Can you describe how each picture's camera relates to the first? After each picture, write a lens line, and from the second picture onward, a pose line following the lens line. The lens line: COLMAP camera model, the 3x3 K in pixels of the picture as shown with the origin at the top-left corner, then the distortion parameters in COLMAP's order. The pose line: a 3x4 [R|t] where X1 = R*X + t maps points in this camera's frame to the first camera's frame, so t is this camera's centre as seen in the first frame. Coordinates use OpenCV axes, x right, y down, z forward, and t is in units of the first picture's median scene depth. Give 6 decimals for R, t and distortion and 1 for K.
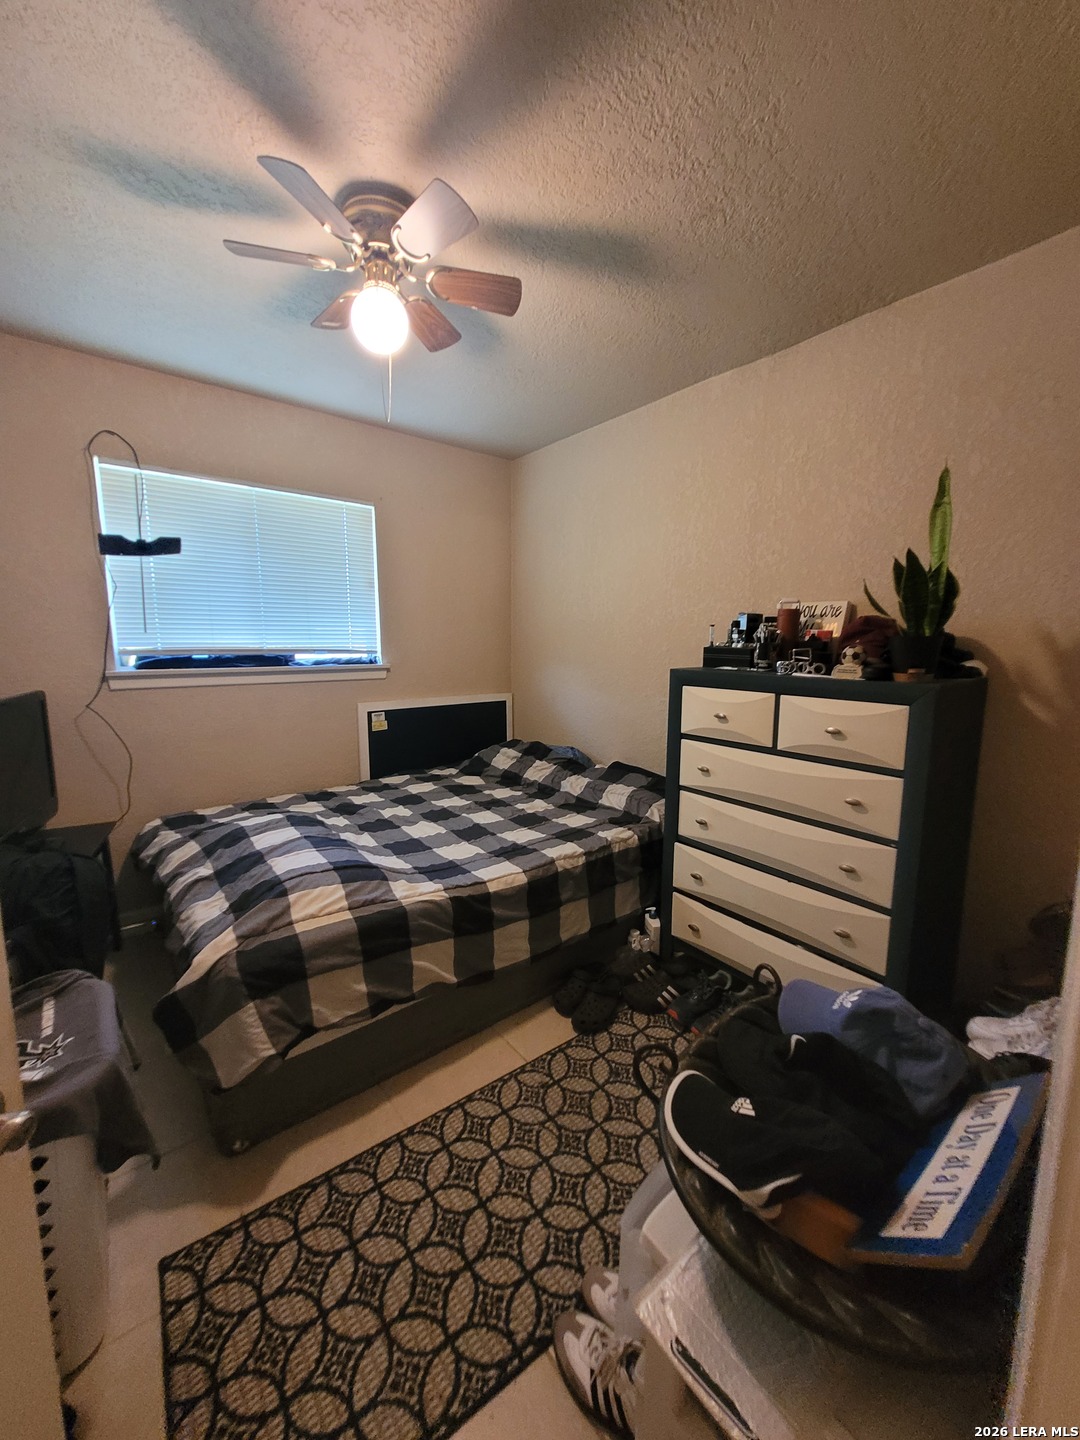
lens RADIAL K [[563.2, 0, 537.1], [0, 563.2, 715.3], [0, 0, 1]] dist [0.015301, -0.002084]
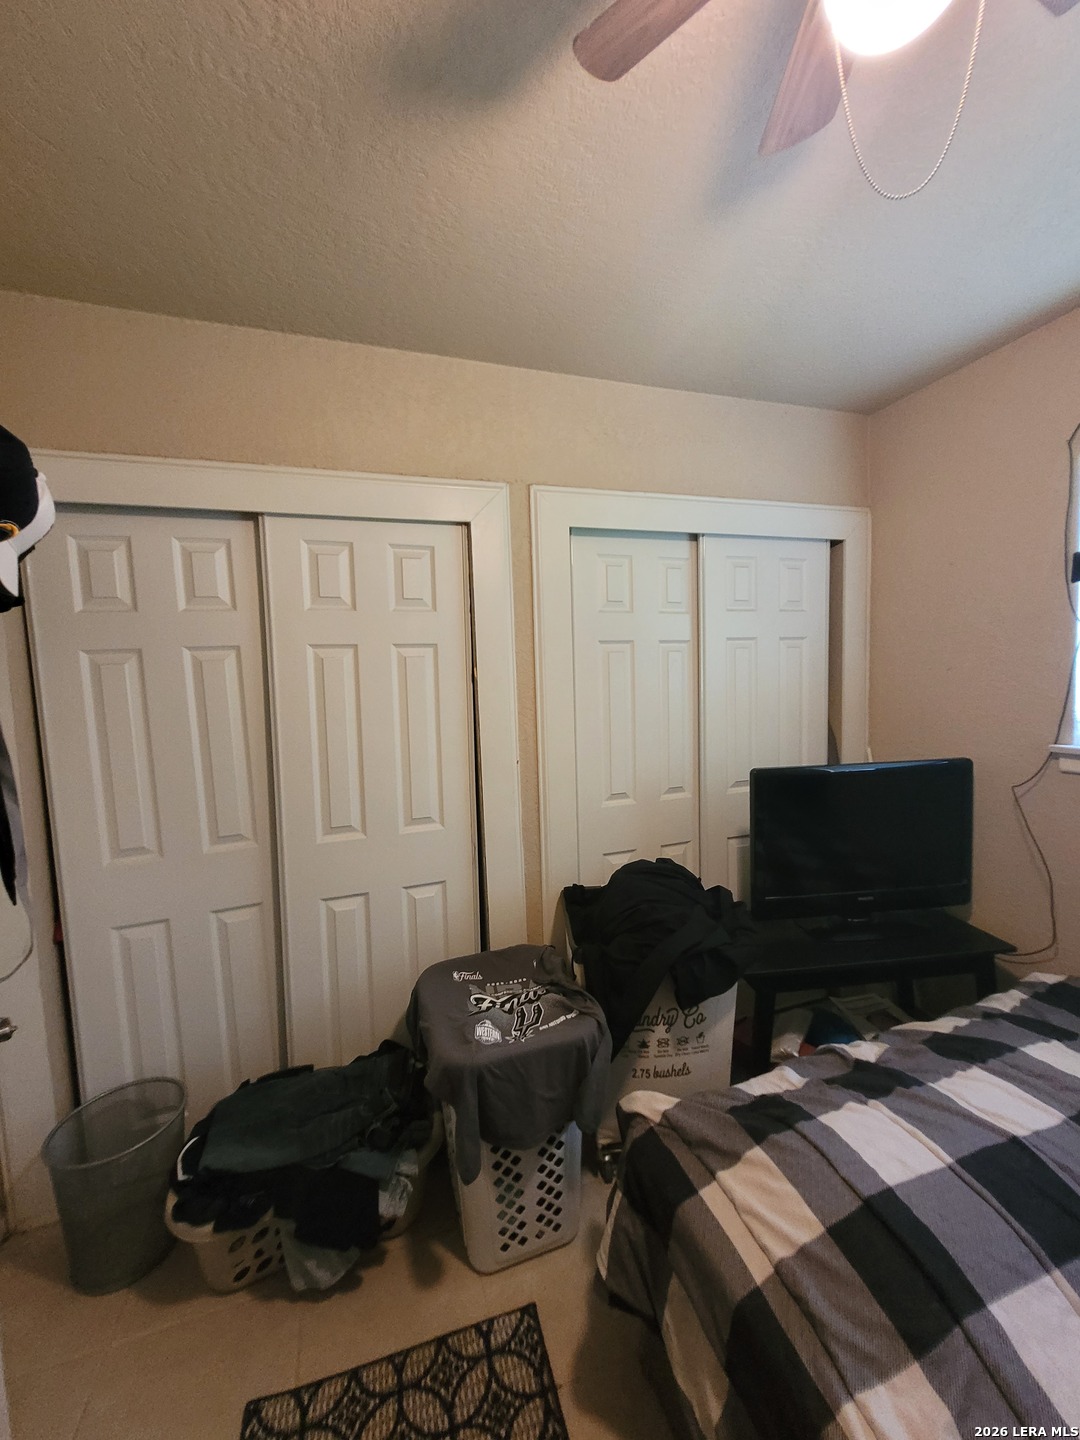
lens RADIAL K [[563.2, 0, 530.5], [0, 563.2, 719.2], [0, 0, 1]] dist [0.015301, -0.002084]
pose [[-0.328043, 0.091846, -0.940187, 0.184532], [-0.098502, 0.986511, 0.130740, -0.197895], [0.939513, 0.135499, -0.314571, 0.862111]]
